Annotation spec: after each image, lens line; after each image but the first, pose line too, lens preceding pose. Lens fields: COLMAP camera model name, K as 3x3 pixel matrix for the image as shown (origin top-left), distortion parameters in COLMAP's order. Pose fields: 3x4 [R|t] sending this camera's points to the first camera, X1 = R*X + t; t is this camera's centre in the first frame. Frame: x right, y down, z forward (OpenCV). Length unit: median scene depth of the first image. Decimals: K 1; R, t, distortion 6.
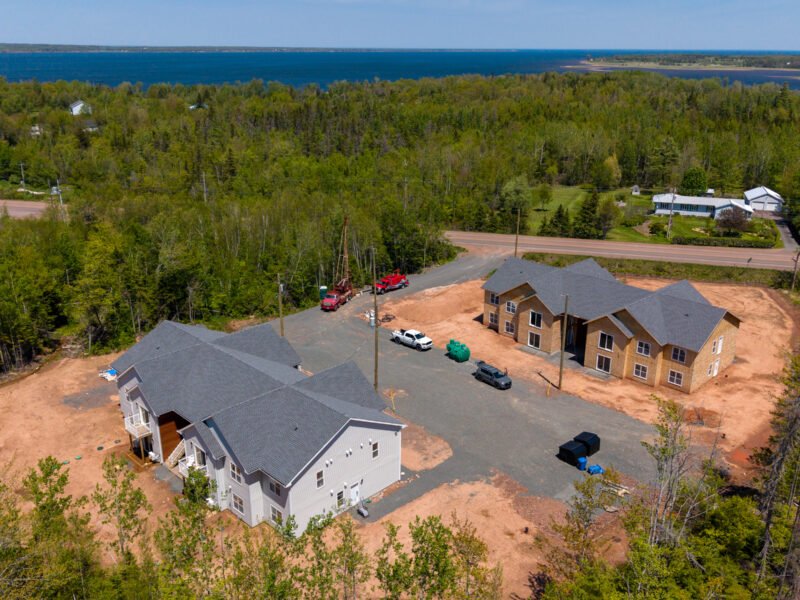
lens RADIAL K [[688.7, 0, 382.5], [0, 688.7, 299.7], [0, 0, 1]] dist [0.077553, -0.097100]
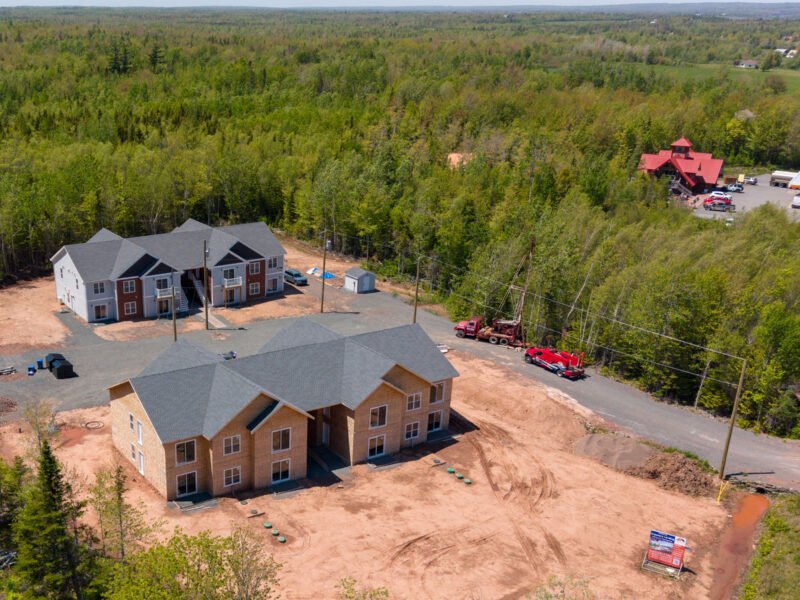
lens RADIAL K [[929.6, 0, 233.0], [0, 929.6, 359.9], [0, 0, 1]] dist [0.076161, -0.156734]
pose [[-0.259345, 0.342341, -0.903074, 1.151040], [-0.315809, 0.853602, 0.414280, -0.380512], [0.912691, 0.392640, -0.113263, 1.022663]]
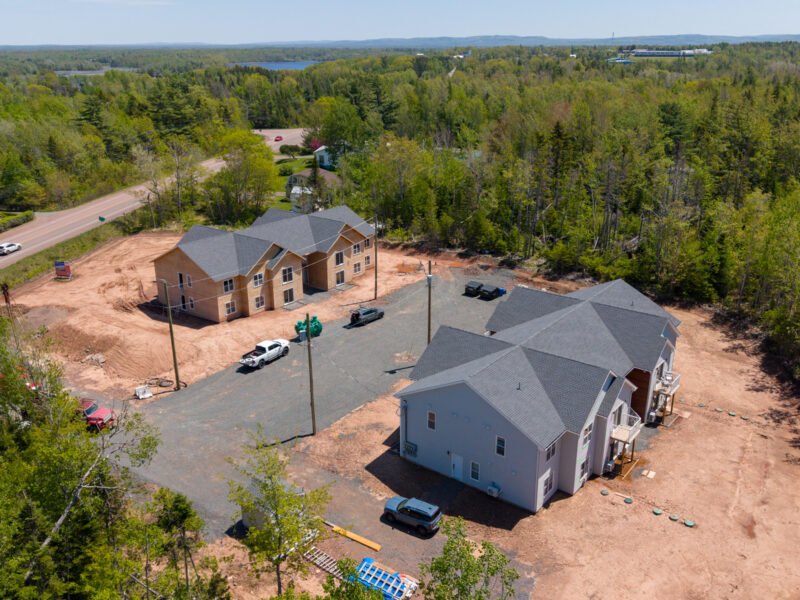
lens RADIAL K [[708.6, 0, 400.0], [0, 708.6, 300.0], [0, 0, 1]] dist [0.082465, -0.138315]
pose [[-0.159373, -0.328283, 0.931037, -0.741134], [0.330058, 0.871103, 0.363650, -0.249367], [-0.930410, 0.365252, -0.030478, 0.857887]]
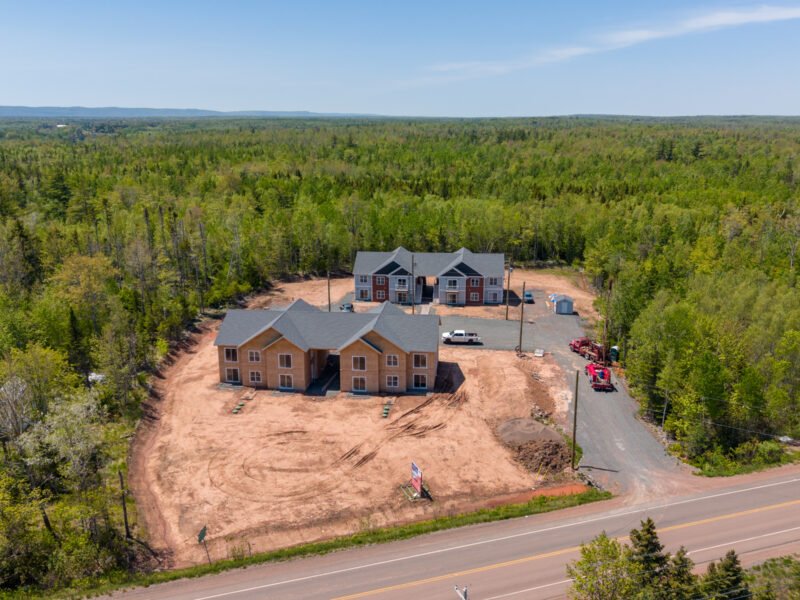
lens RADIAL K [[715.6, 0, 399.8], [0, 715.6, 280.6], [0, 0, 1]] dist [0.148512, -0.373776]
pose [[-0.762979, 0.146212, -0.629671, 0.918093], [-0.211499, 0.864007, 0.456902, -0.593789], [0.610845, 0.481781, -0.628296, 1.691875]]
